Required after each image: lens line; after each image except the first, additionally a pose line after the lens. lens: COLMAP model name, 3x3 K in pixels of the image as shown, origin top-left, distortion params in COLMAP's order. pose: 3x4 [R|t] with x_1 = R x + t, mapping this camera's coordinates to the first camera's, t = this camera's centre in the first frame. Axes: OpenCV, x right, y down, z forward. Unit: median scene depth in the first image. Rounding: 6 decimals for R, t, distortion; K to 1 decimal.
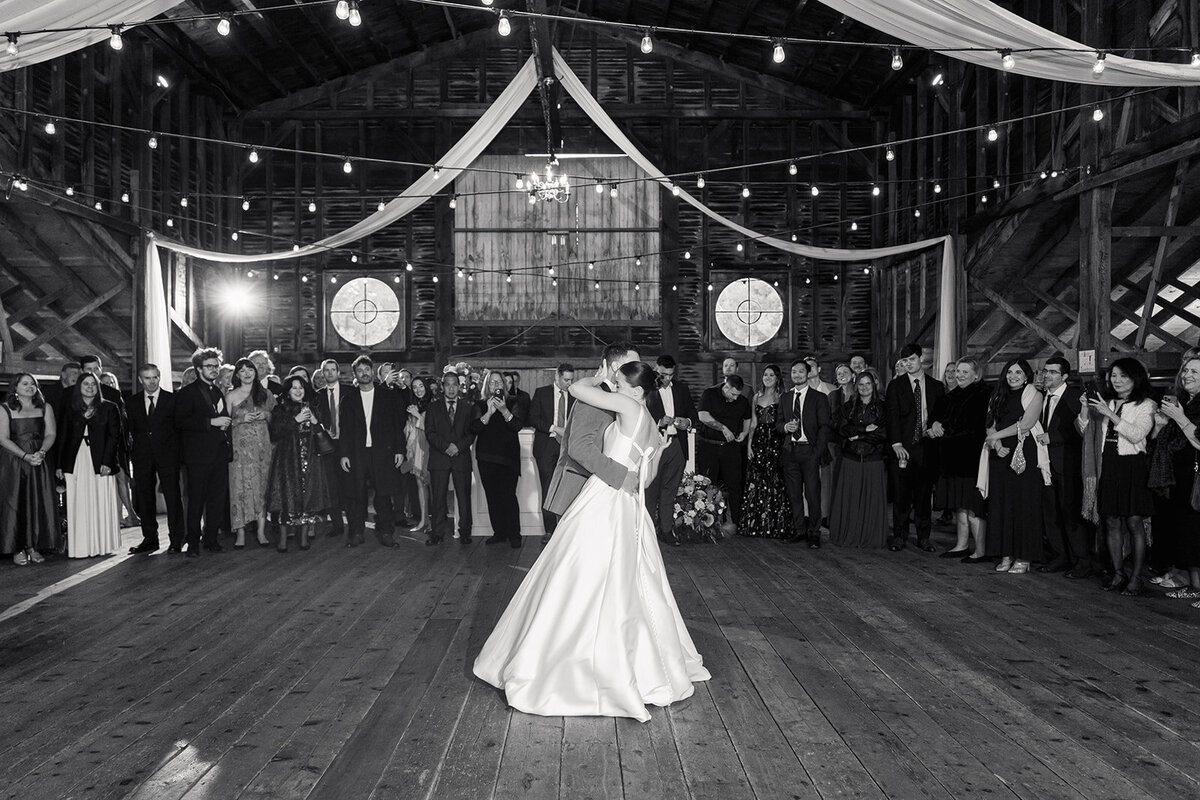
lens RADIAL K [[884.1, 0, 574.1], [0, 884.1, 399.8], [0, 0, 1]] dist [-0.002771, -0.000761]
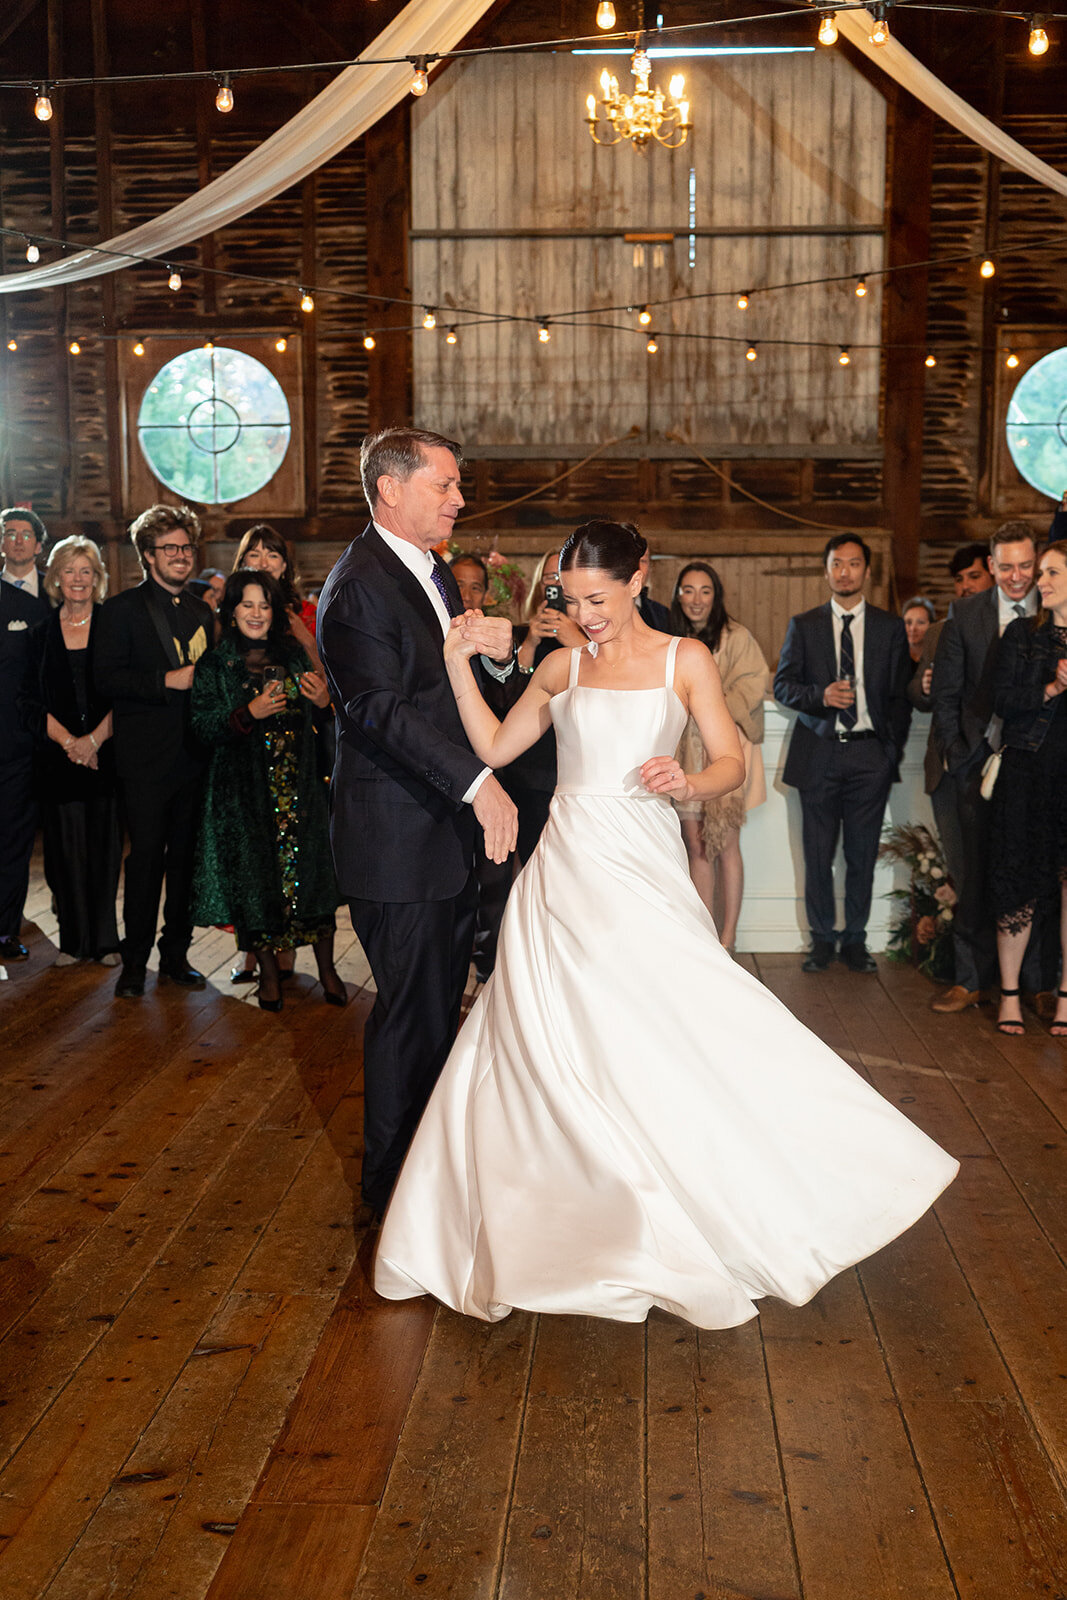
lens RADIAL K [[1781.2, 0, 553.1], [0, 1781.2, 879.7], [0, 0, 1]] dist [-0.008909, 0.000000]
pose [[0.998516, 0.010443, -0.053447, -0.023749], [-0.002752, 0.989864, 0.141992, -0.001626], [0.054388, -0.141635, 0.988424, 0.139966]]
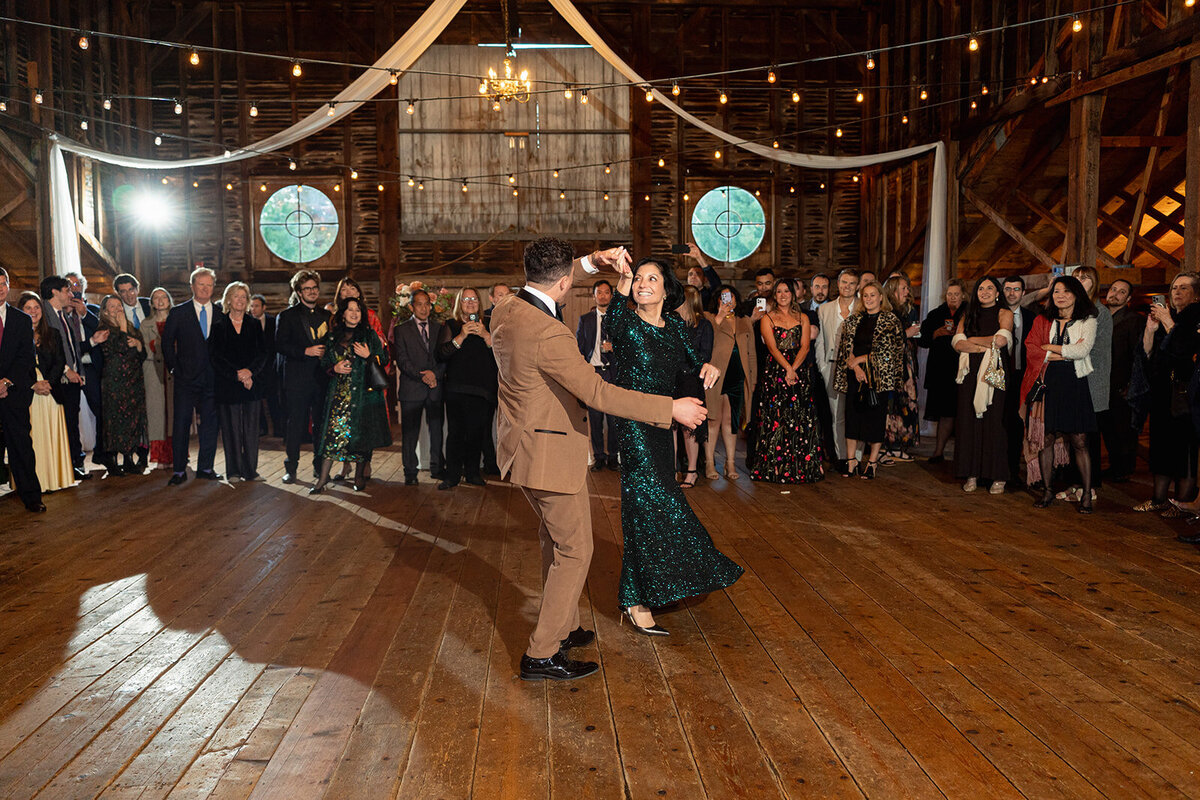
lens RADIAL K [[1002.1, 0, 598.7], [0, 1002.1, 396.1], [0, 0, 1]] dist [-0.002313, -0.015581]
pose [[0.997794, -0.011837, 0.065328, -0.007339], [0.007059, 0.997315, 0.072889, 0.001737], [-0.066015, -0.072267, 0.995198, -0.047431]]
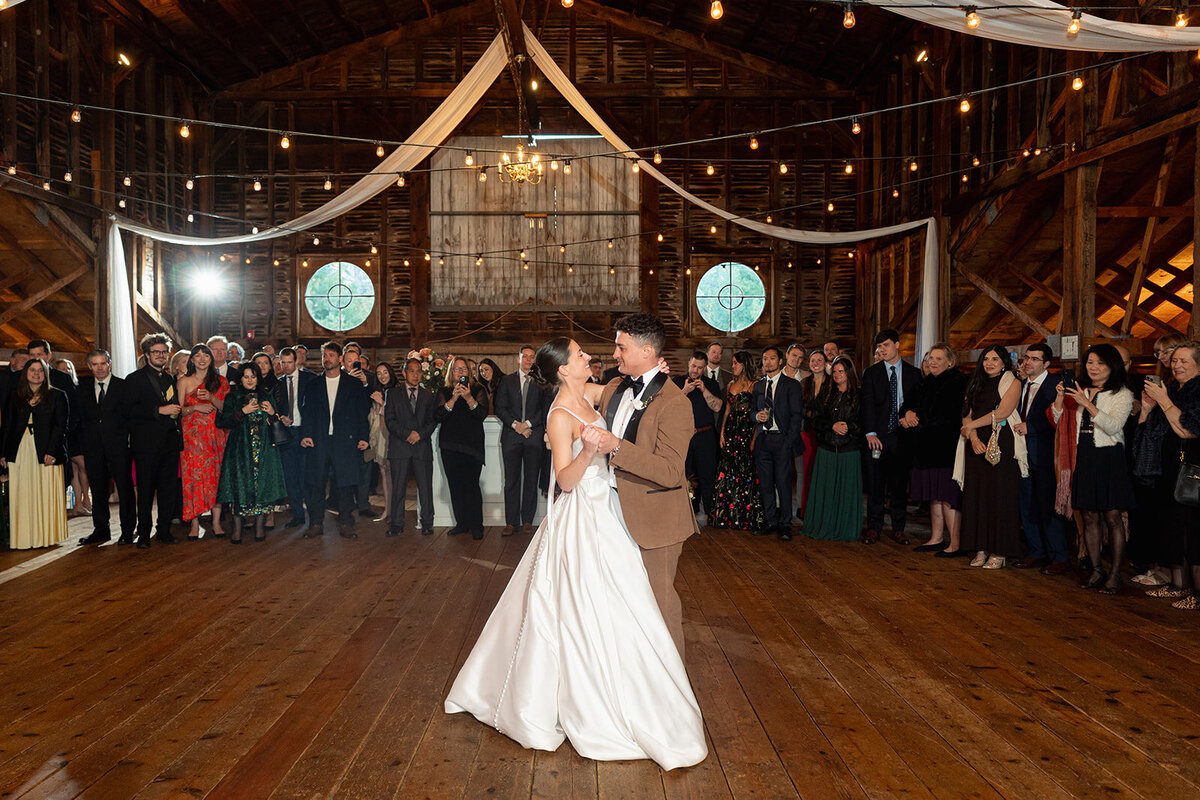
lens RADIAL K [[884.1, 0, 558.8], [0, 884.1, 400.7], [0, 0, 1]] dist [-0.002771, -0.000761]
pose [[0.999969, 0.001141, -0.007773, 0.024019], [-0.001010, 0.999856, 0.016946, -0.000990], [0.007792, -0.016937, 0.999826, 0.025430]]
